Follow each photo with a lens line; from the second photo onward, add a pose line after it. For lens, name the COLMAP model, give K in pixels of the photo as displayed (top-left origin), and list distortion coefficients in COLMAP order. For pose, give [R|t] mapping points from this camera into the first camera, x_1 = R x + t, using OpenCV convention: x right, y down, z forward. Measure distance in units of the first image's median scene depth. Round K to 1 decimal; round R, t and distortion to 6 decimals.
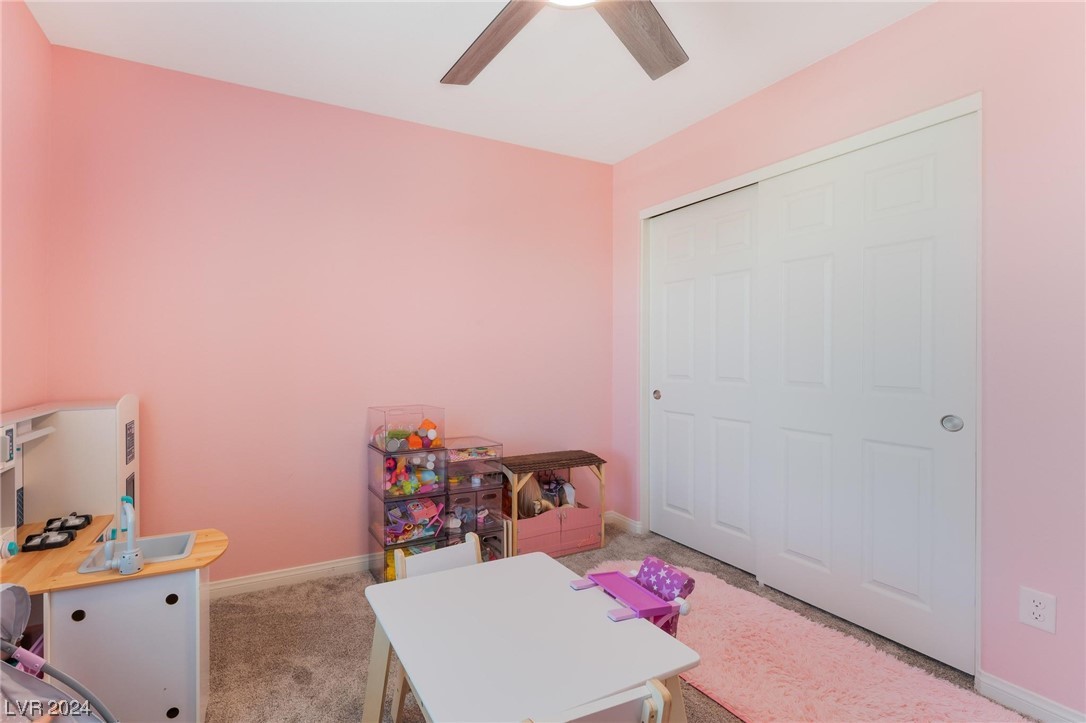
lens RADIAL K [[441.2, 0, 542.1], [0, 441.2, 355.6], [0, 0, 1]] dist [0.002704, 0.000136]
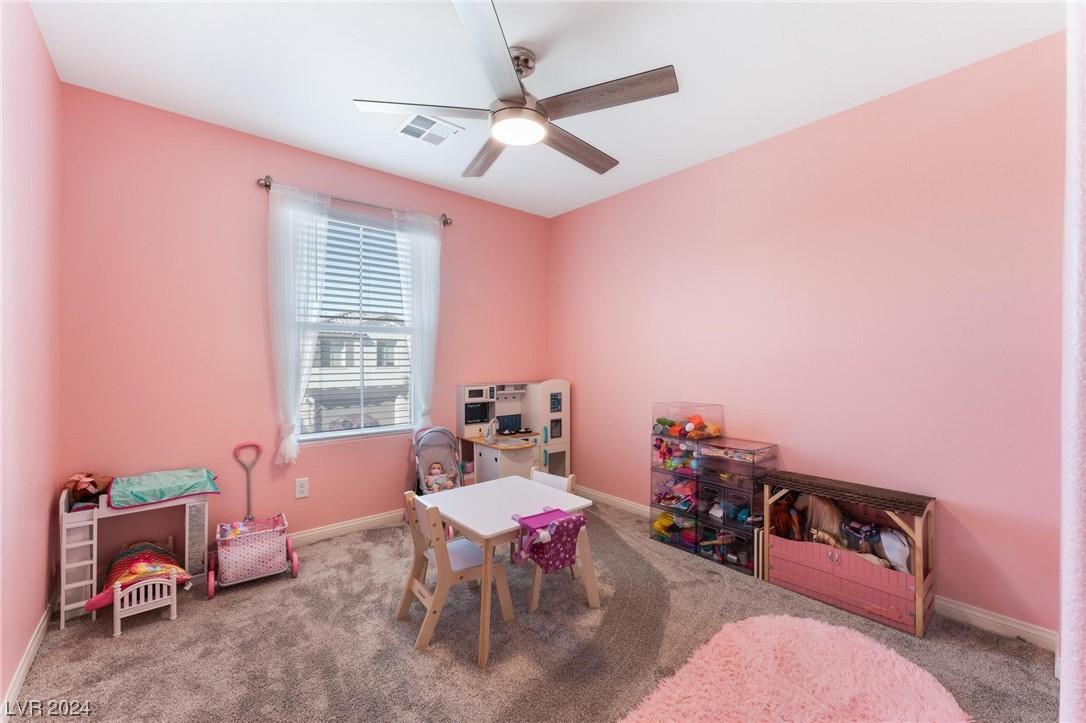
lens RADIAL K [[441.2, 0, 541.4], [0, 441.2, 361.2], [0, 0, 1]] dist [0.002704, 0.000136]
pose [[0.276855, 0.000947, -0.960911, 0.809468], [-0.007723, 0.999969, -0.001239, 0.005326], [0.960881, 0.007764, 0.276854, 0.291830]]
